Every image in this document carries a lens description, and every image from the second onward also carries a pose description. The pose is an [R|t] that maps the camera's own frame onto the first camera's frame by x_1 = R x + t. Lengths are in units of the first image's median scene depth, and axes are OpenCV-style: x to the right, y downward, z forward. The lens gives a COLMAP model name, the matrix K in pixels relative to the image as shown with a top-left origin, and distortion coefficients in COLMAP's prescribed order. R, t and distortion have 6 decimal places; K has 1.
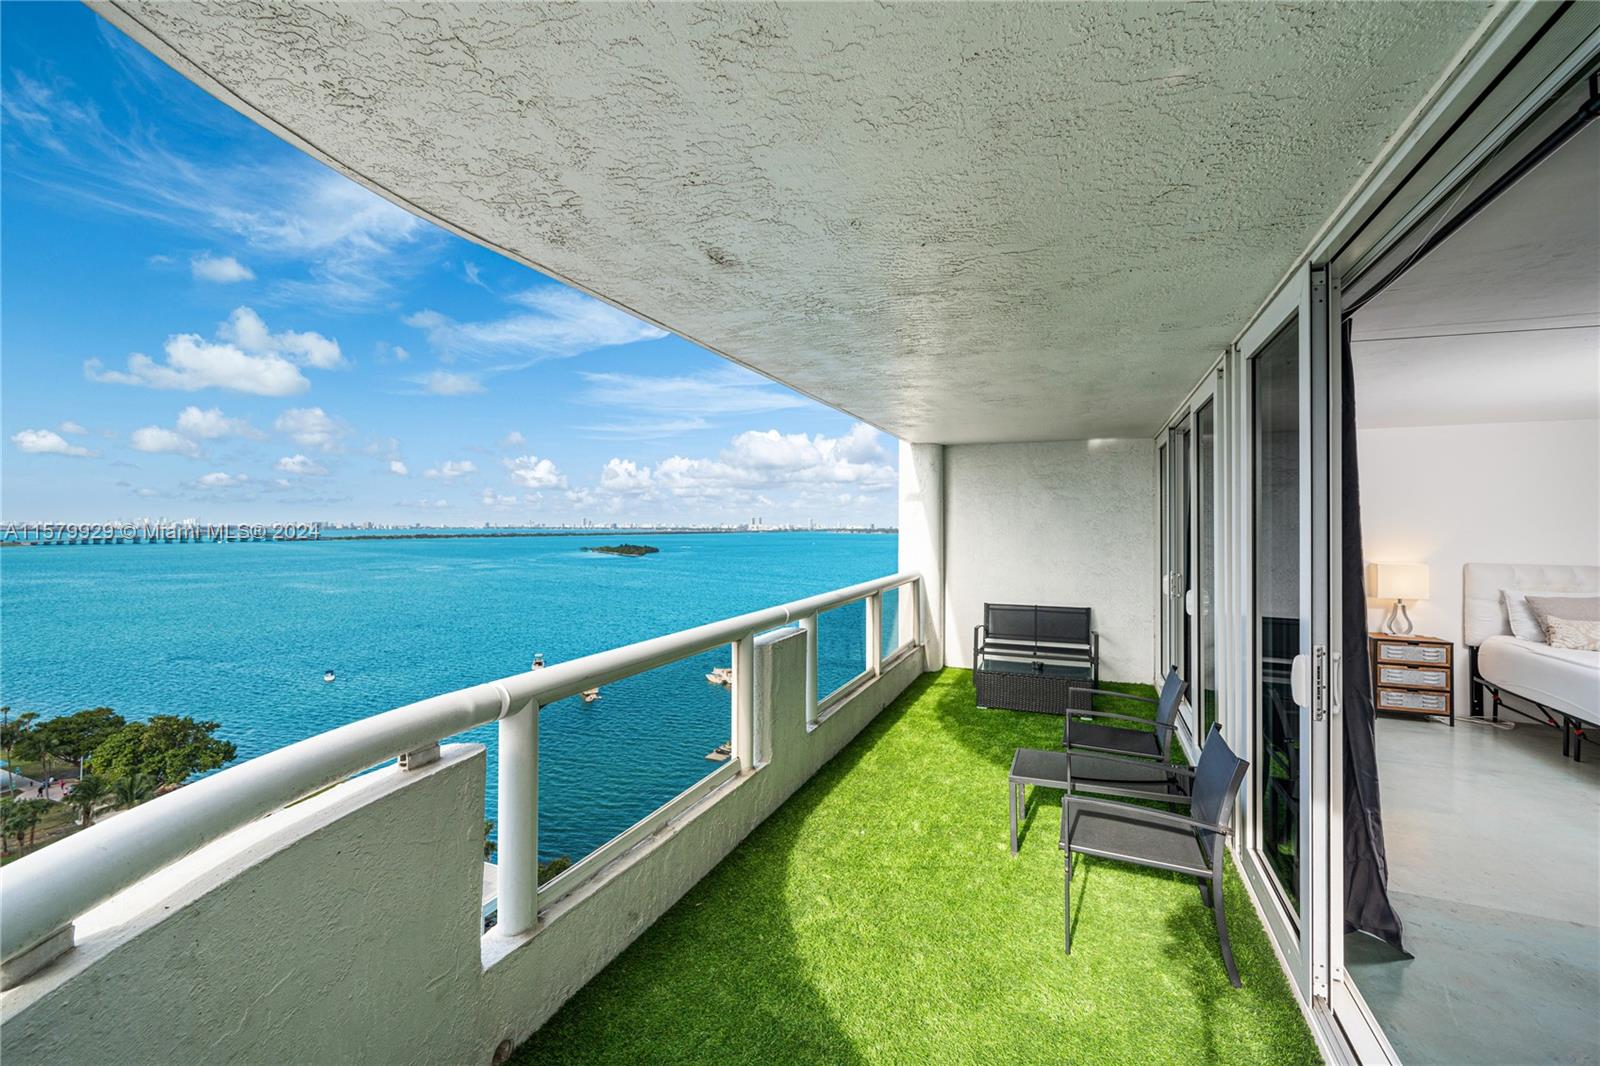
lens RADIAL K [[687.3, 0, 797.3], [0, 687.3, 517.6], [0, 0, 1]] dist [0.000970, -0.000020]
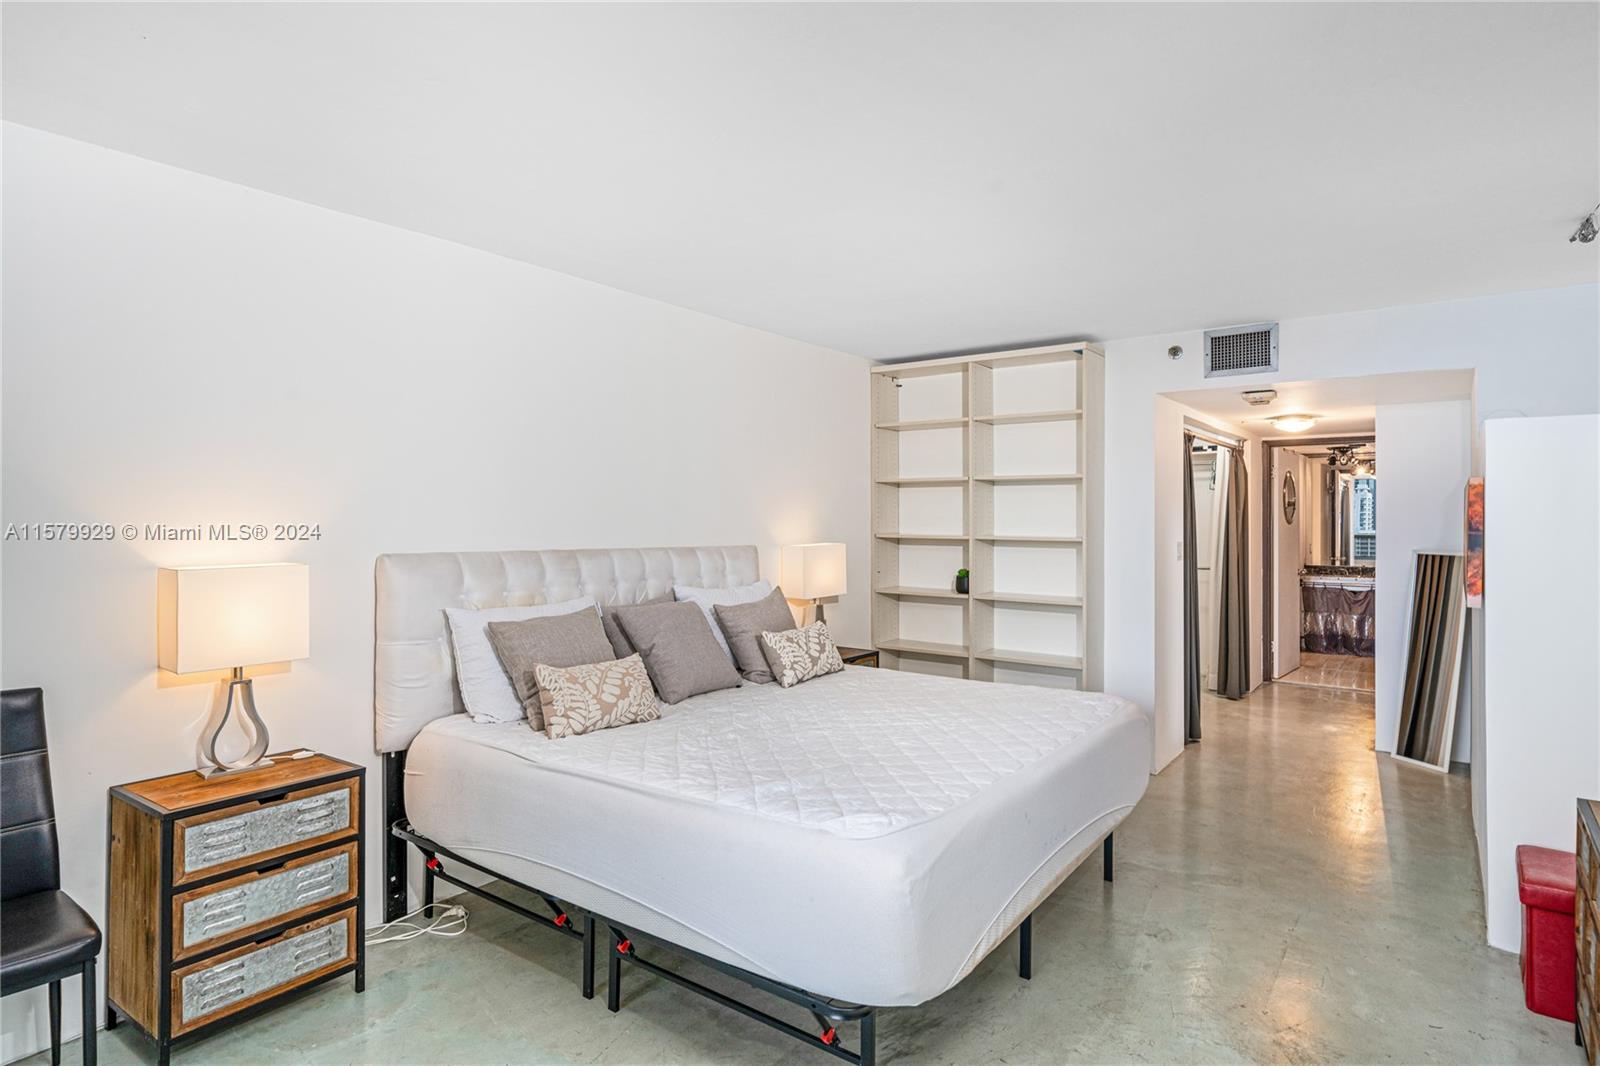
lens RADIAL K [[842.0, 0, 777.3], [0, 842.0, 528.7], [0, 0, 1]] dist [0.002752, -0.000312]
pose [[0.257980, -0.006543, 0.966128, 0.562078], [-0.008241, 0.999926, 0.008973, 0.044696], [-0.966115, -0.010277, 0.257907, 0.657817]]
